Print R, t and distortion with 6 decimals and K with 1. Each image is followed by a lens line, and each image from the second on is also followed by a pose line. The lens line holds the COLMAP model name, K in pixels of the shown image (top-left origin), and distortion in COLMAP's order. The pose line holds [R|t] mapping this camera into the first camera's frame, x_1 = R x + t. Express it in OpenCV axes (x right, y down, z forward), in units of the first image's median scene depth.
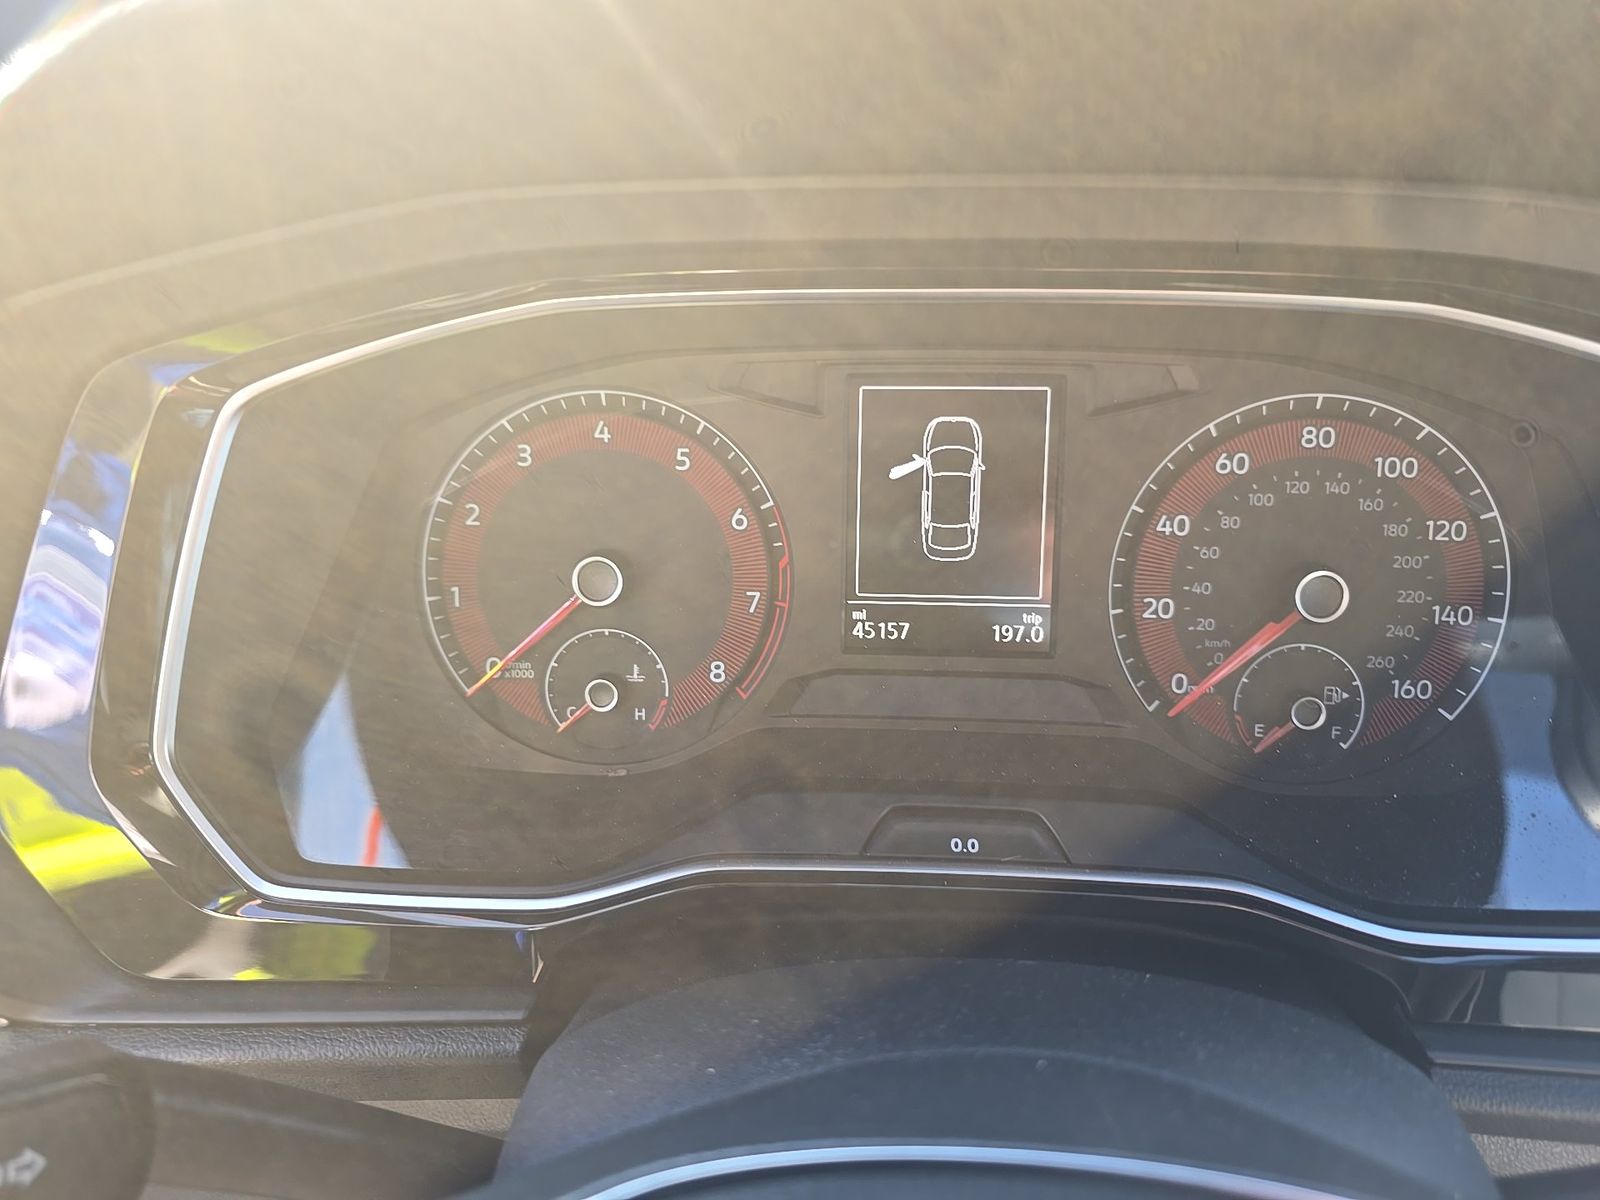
lens RADIAL K [[1061.4, 0, 789.3], [0, 1061.4, 602.4], [0, 0, 1]] dist [0.036040, -0.021536]
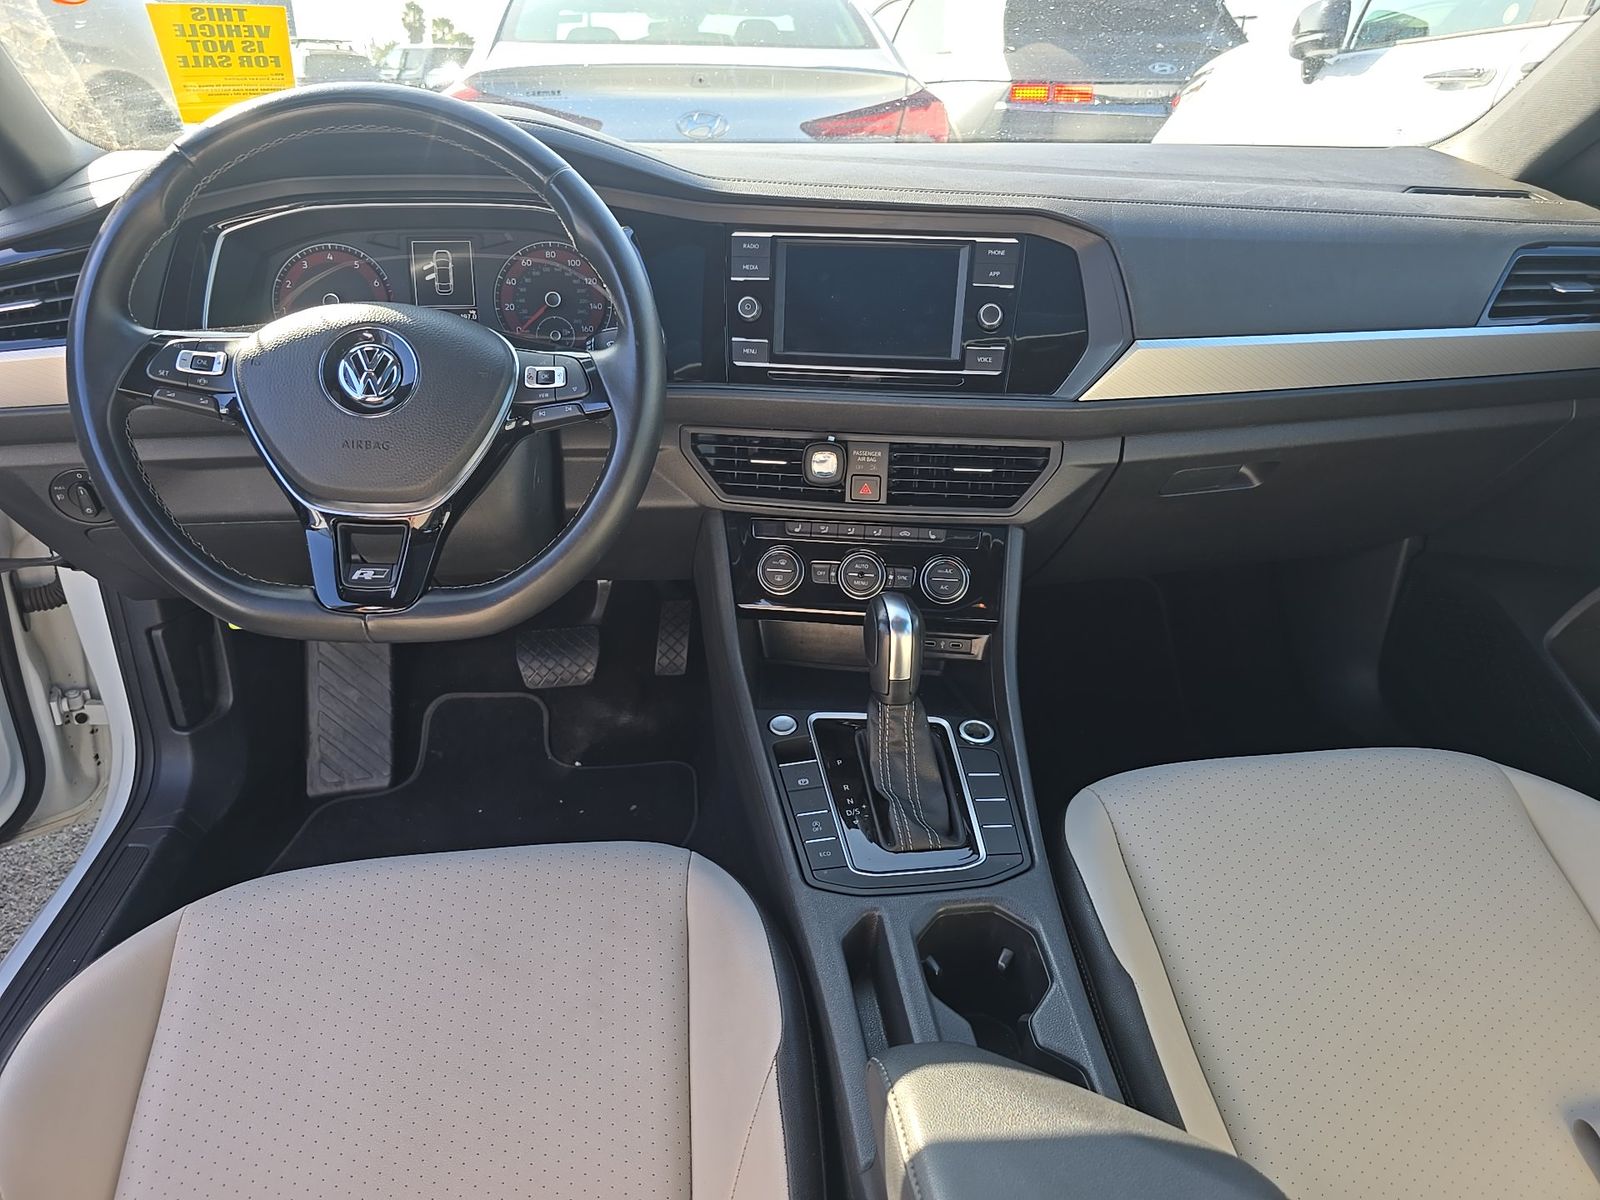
lens RADIAL K [[1061.4, 0, 790.9], [0, 1061.4, 602.7], [0, 0, 1]] dist [0.036040, -0.021536]
pose [[0.985876, -0.064706, 0.154473, 0.638577], [0.068762, 0.997411, -0.021052, 1.060015], [-0.152710, 0.031376, 0.987773, -2.407356]]
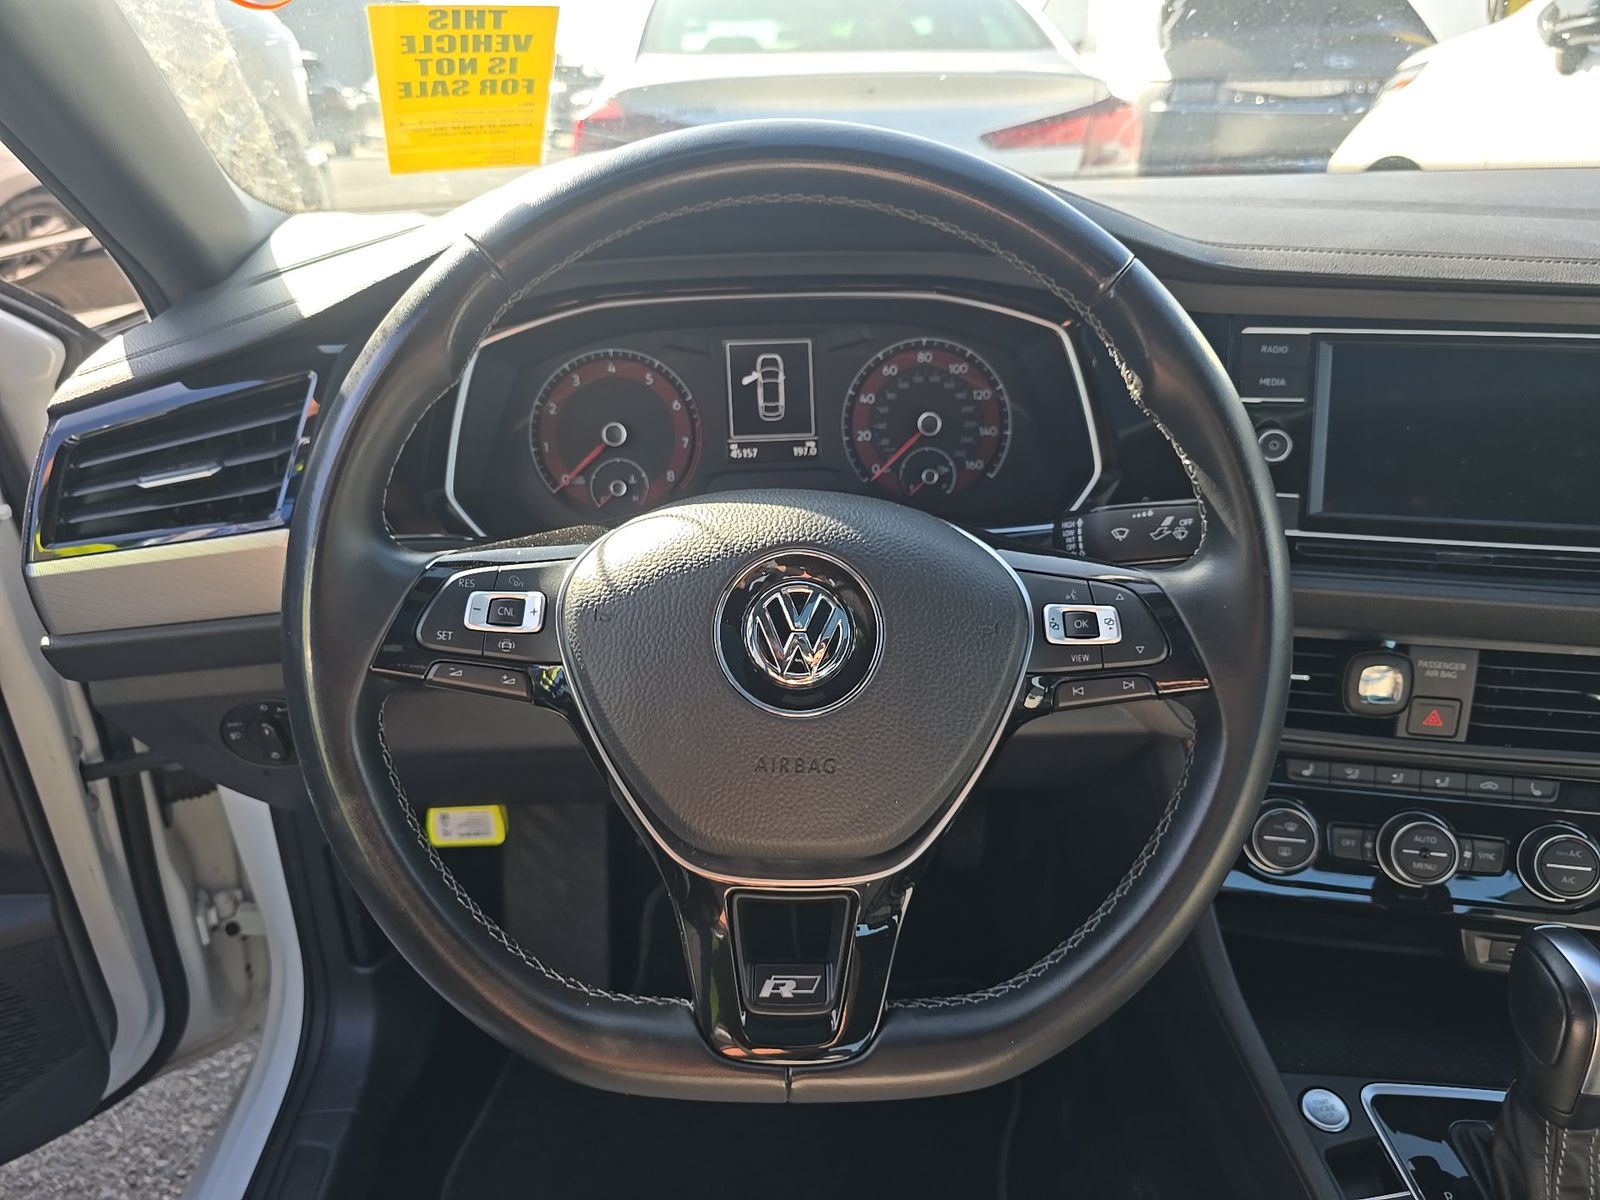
lens RADIAL K [[1061.4, 0, 798.2], [0, 1061.4, 600.5], [0, 0, 1]] dist [0.036040, -0.021536]
pose [[0.994138, -0.059055, 0.090569, -0.019514], [0.062214, 0.997535, -0.032464, 0.420731], [-0.088428, 0.037908, 0.995361, -1.227705]]
